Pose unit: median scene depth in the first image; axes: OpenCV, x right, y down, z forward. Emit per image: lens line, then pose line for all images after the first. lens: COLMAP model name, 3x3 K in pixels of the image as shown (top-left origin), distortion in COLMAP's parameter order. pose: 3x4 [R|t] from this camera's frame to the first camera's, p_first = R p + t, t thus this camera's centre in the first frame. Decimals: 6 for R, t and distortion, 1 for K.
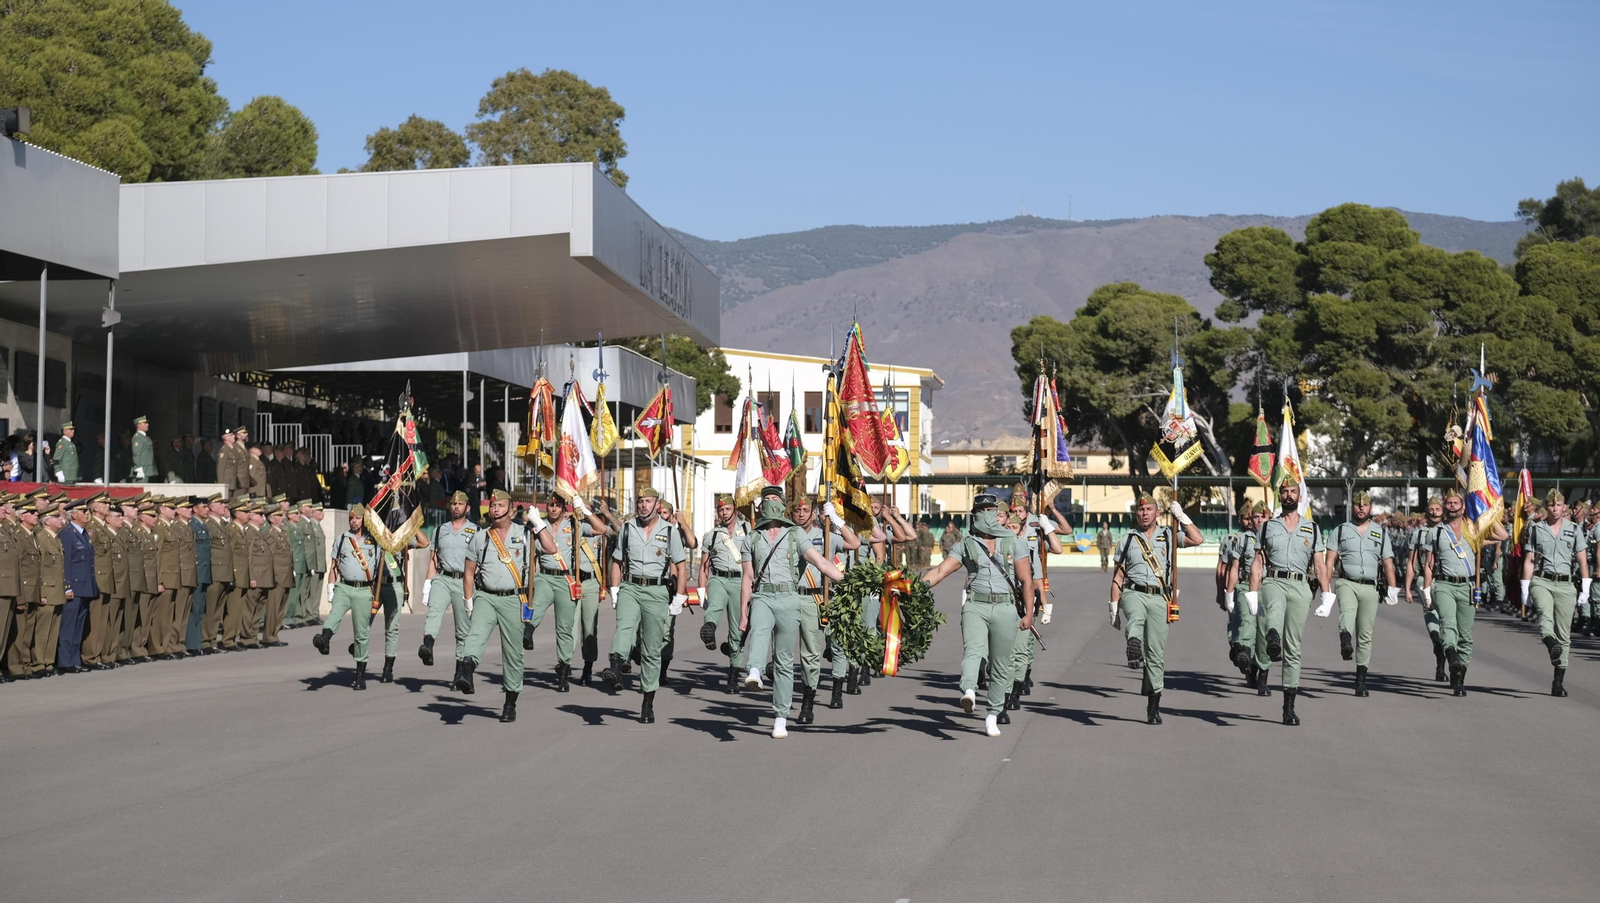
lens RADIAL K [[7686.7, 0, 800.0], [0, 7686.7, 451.5], [0, 0, 1]] dist [0.334546, 5.689236]
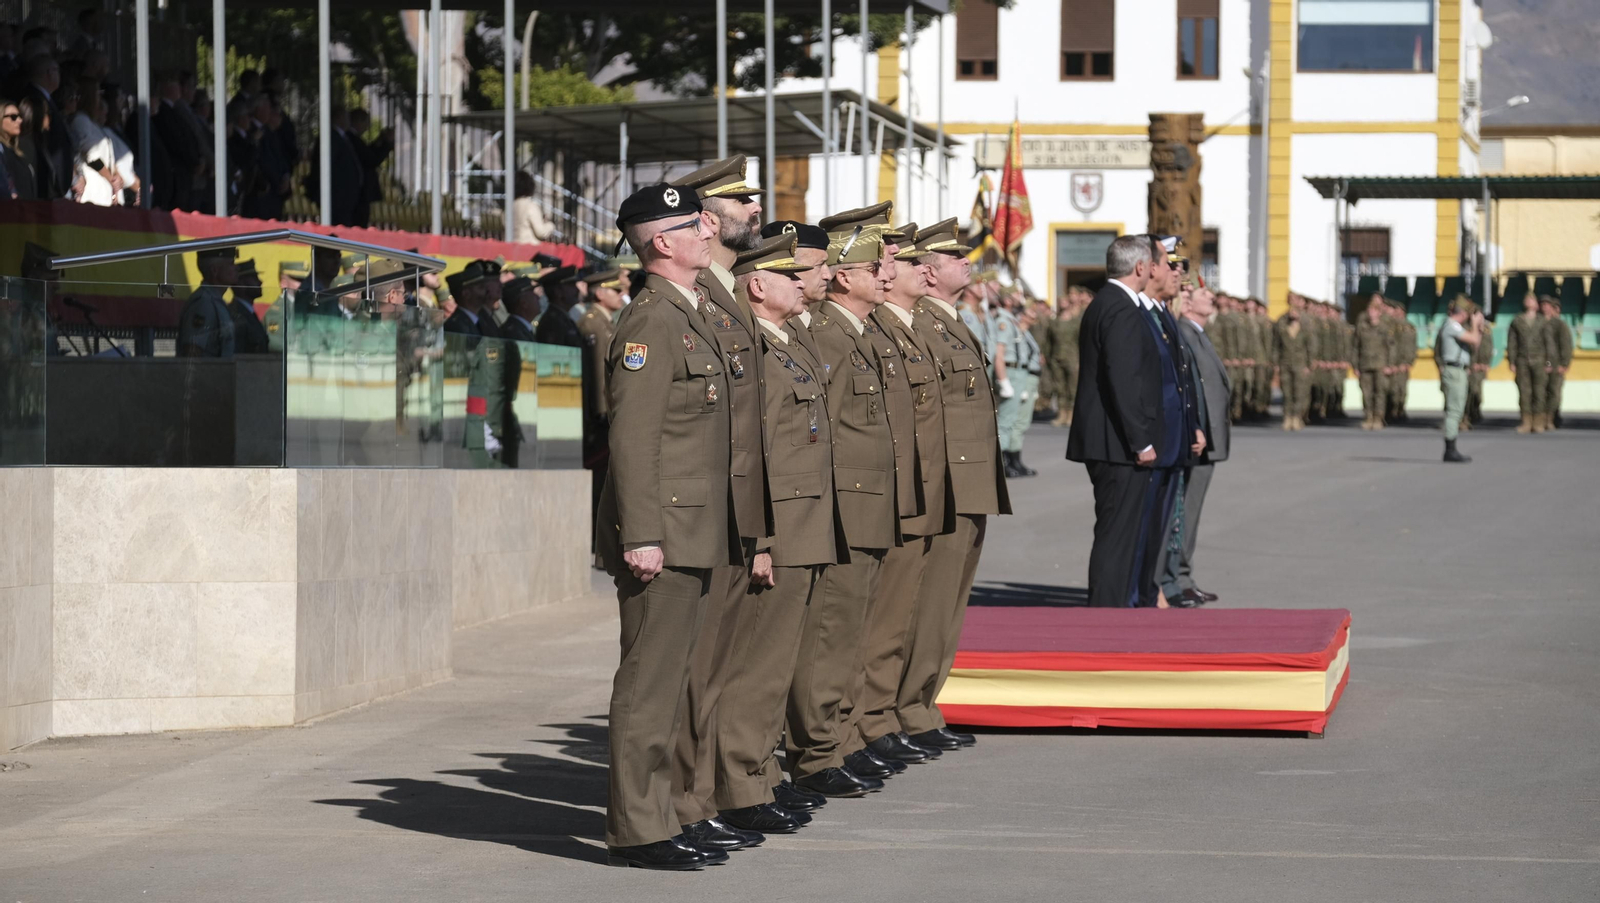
lens RADIAL K [[7686.7, 0, 800.0], [0, 7686.7, 451.5], [0, 0, 1]] dist [0.334546, 5.689236]
pose [[0.999900, -0.001763, -0.014010, -0.014616], [0.002175, 0.999564, 0.029439, 0.005605], [0.013952, -0.029466, 0.999468, 0.627894]]
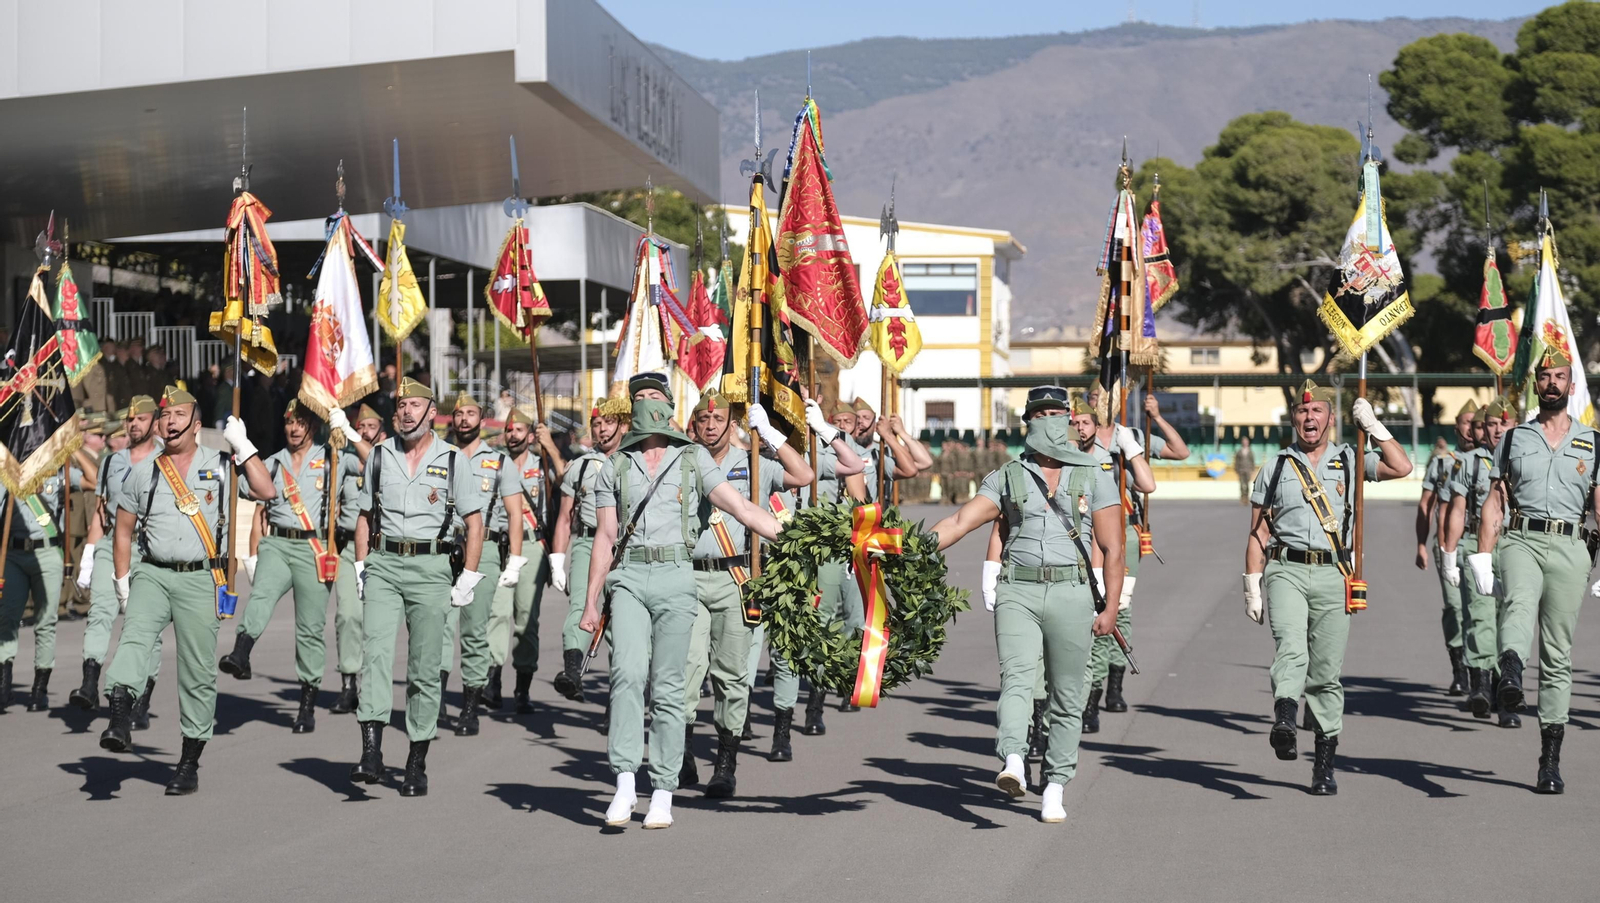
lens RADIAL K [[10289.2, 0, 800.0], [0, 10289.2, 451.5], [0, 0, 1]] dist [0.311706, 46.581521]
pose [[0.999961, -0.008041, -0.003652, 0.000594], [0.008078, 0.999915, 0.010188, 0.000137], [0.003570, -0.010217, 0.999941, 0.013780]]
